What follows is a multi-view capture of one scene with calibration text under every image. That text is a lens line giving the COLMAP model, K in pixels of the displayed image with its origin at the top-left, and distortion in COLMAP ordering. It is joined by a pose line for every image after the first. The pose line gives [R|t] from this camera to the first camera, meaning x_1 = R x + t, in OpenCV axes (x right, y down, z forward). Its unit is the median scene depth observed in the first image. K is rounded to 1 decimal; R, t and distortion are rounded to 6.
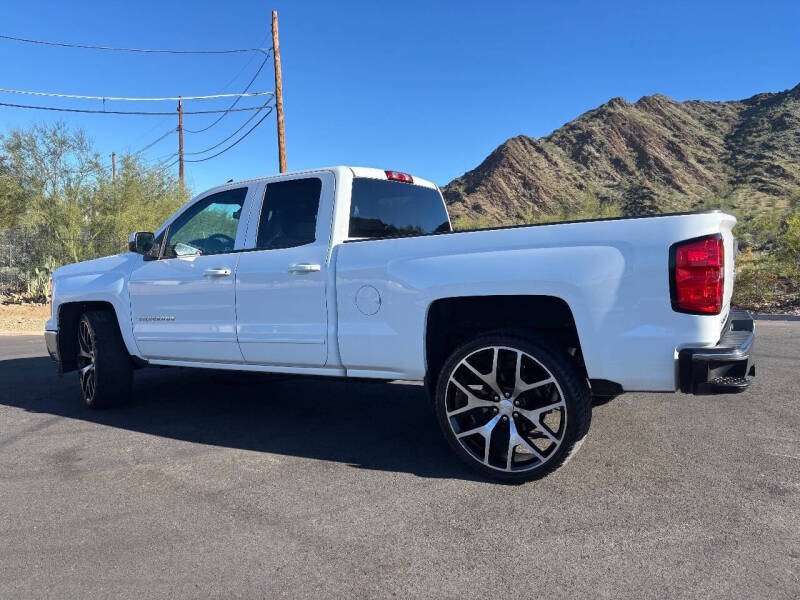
lens RADIAL K [[611.5, 0, 400.0], [0, 611.5, 300.0], [0, 0, 1]] dist [0.130926, -0.261293]
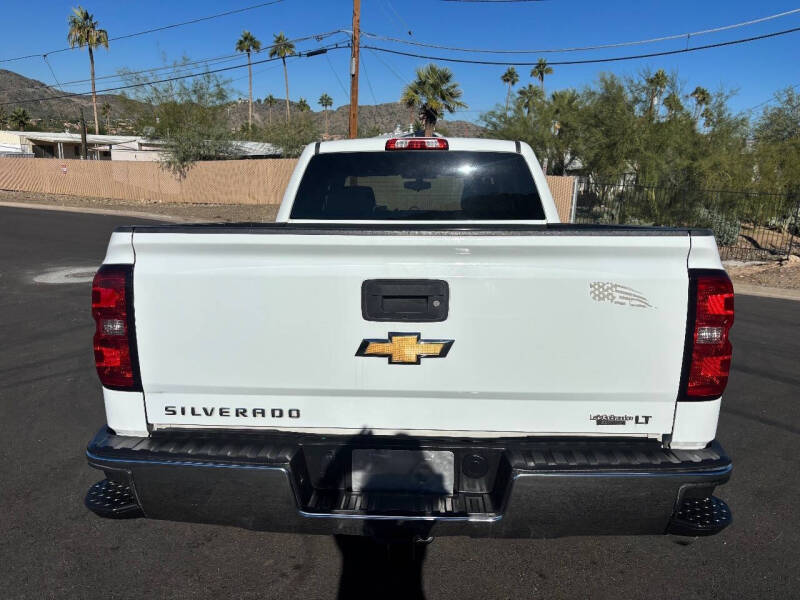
lens RADIAL K [[613.5, 0, 400.0], [0, 613.5, 300.0], [0, 0, 1]] dist [0.044862, -0.062030]
pose [[0.449094, 0.176444, -0.875889, 0.188281], [-0.086261, 0.984290, 0.154053, -0.030421], [0.889311, 0.006371, 0.457259, 0.153846]]
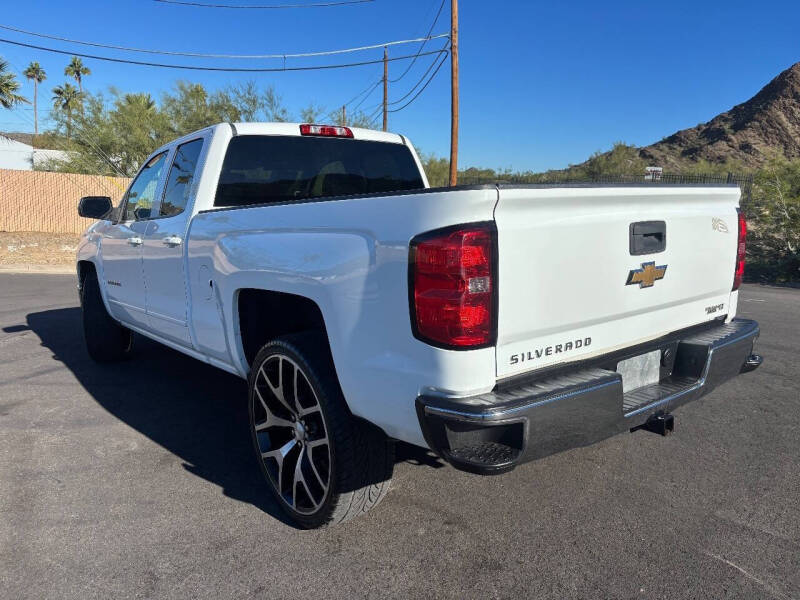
lens RADIAL K [[613.5, 0, 400.0], [0, 613.5, 300.0], [0, 0, 1]] dist [0.044862, -0.062030]
pose [[0.926642, 0.066606, -0.369998, 0.106045], [-0.034563, 0.995106, 0.092576, -0.013051], [0.374353, -0.072997, 0.924409, 0.061590]]
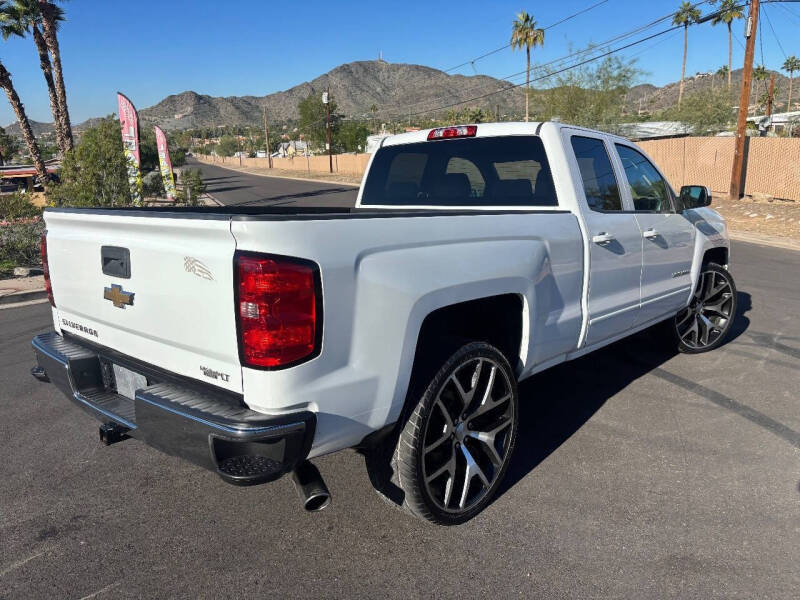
lens RADIAL K [[613.5, 0, 400.0], [0, 613.5, 300.0], [0, 0, 1]] dist [0.044862, -0.062030]
pose [[-0.229725, 0.210192, -0.950287, 0.221665], [-0.053591, 0.972187, 0.227991, -0.041851], [0.971779, 0.103302, -0.212072, 0.287709]]
